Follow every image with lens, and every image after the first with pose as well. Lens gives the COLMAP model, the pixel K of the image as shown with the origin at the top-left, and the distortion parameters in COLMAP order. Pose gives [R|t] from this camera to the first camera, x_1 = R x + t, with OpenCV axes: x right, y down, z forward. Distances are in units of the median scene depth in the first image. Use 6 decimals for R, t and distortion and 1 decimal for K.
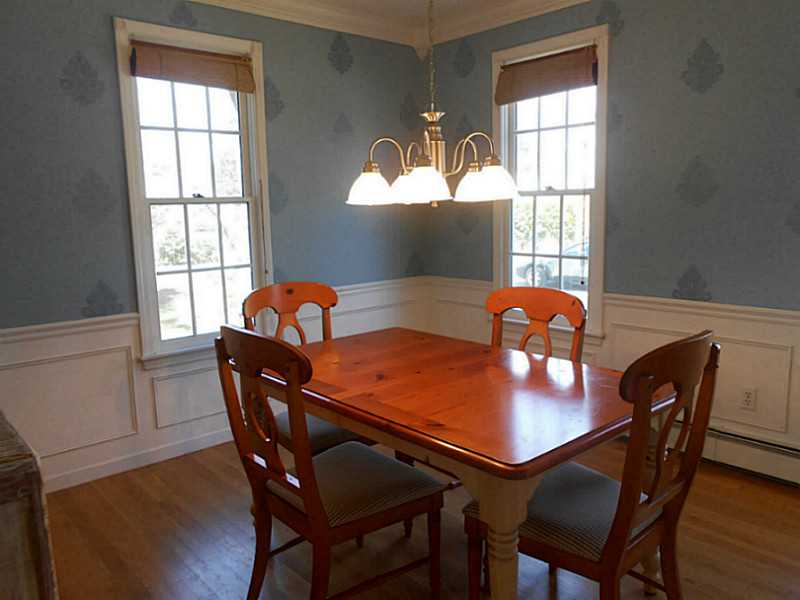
lens RADIAL K [[627.8, 0, 409.1], [0, 627.8, 300.1], [0, 0, 1]] dist [0.006767, 0.014254]
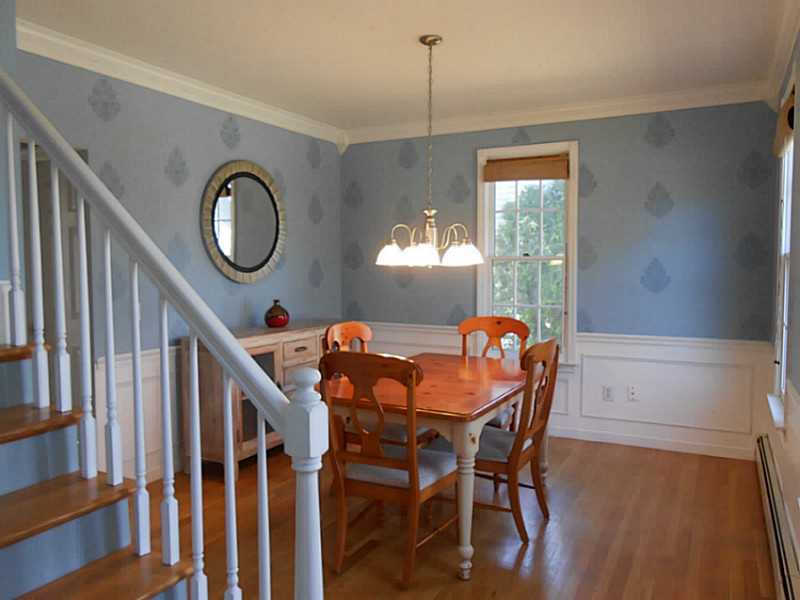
lens RADIAL K [[627.8, 0, 409.1], [0, 627.8, 300.1], [0, 0, 1]] dist [0.006767, 0.014254]
pose [[0.364004, 0.083656, -0.927633, 1.469961], [-0.145073, 0.988895, 0.032254, -0.112458], [0.920030, 0.122834, 0.372098, 0.368259]]
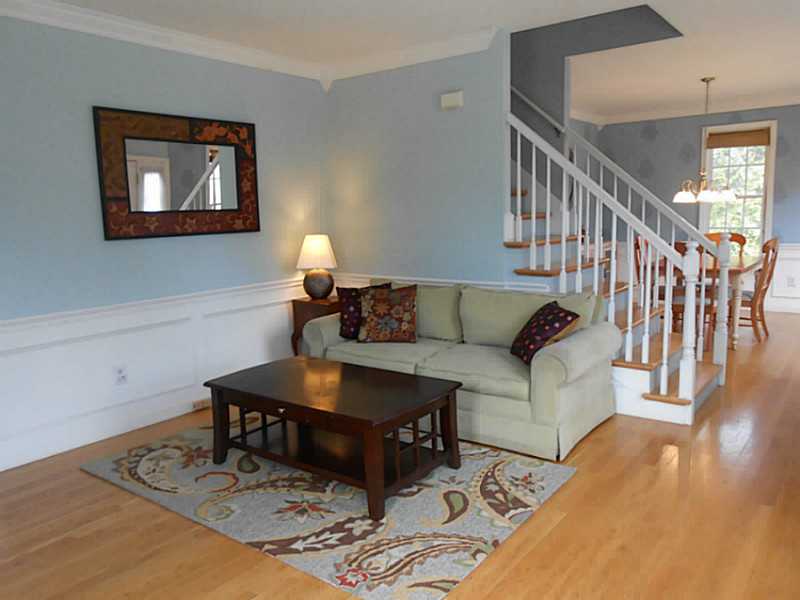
lens RADIAL K [[627.8, 0, 409.1], [0, 627.8, 300.1], [0, 0, 1]] dist [0.006767, 0.014254]
pose [[0.201866, 0.164744, -0.965458, 2.650607], [-0.127095, 0.981823, 0.140963, 0.050989], [0.971132, 0.094250, 0.219135, -0.924404]]
